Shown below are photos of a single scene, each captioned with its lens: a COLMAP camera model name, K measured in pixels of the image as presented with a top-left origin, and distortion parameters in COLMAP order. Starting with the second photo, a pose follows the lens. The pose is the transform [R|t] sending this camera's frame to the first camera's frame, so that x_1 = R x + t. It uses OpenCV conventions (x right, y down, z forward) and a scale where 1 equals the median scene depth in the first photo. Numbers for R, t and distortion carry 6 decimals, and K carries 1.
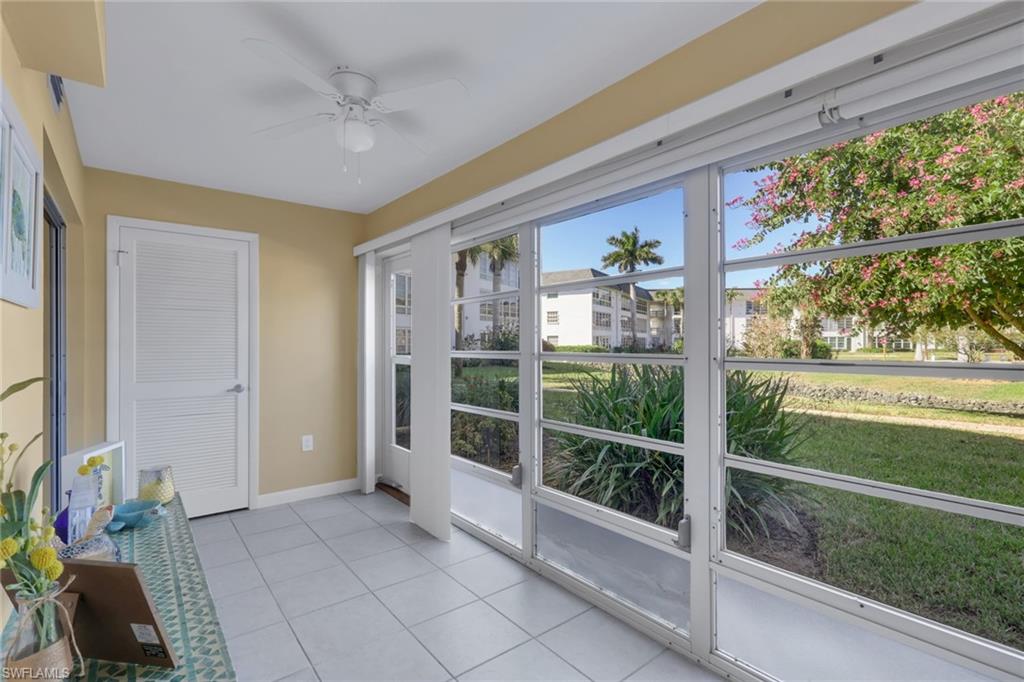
lens RADIAL K [[496.1, 0, 517.9], [0, 496.1, 342.7], [0, 0, 1]] dist [0.000470, 0.000001]
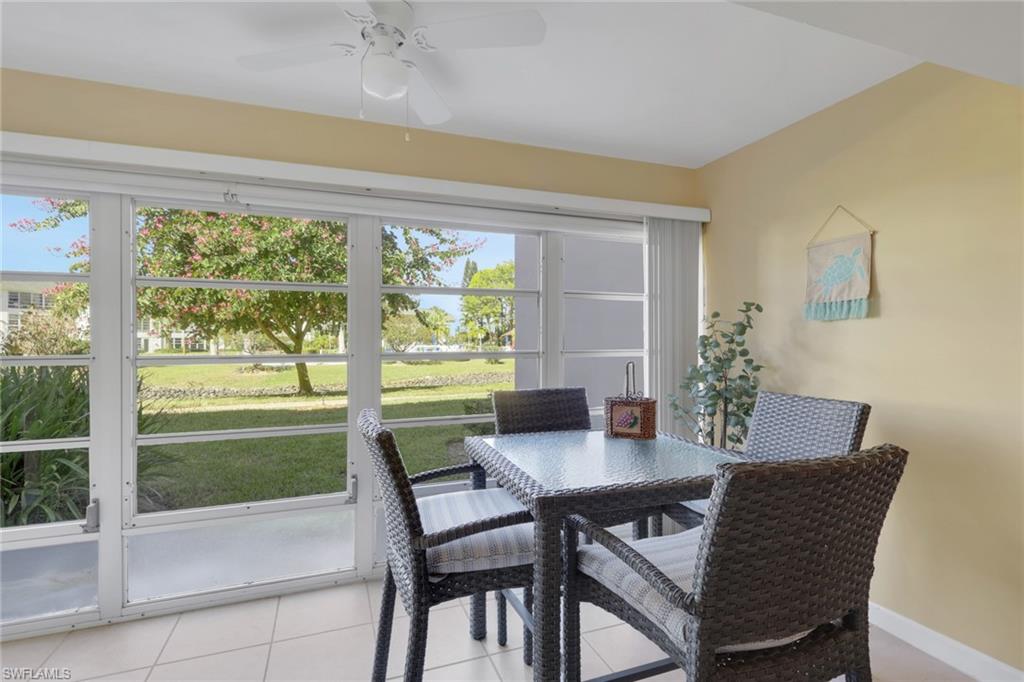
lens RADIAL K [[496.1, 0, 512.4], [0, 496.1, 344.1], [0, 0, 1]] dist [0.000470, 0.000001]
pose [[0.327106, -0.001741, 0.944986, -0.109509], [0.000845, 0.999998, 0.001550, -0.000097], [-0.944987, 0.000292, 0.327107, -0.067093]]
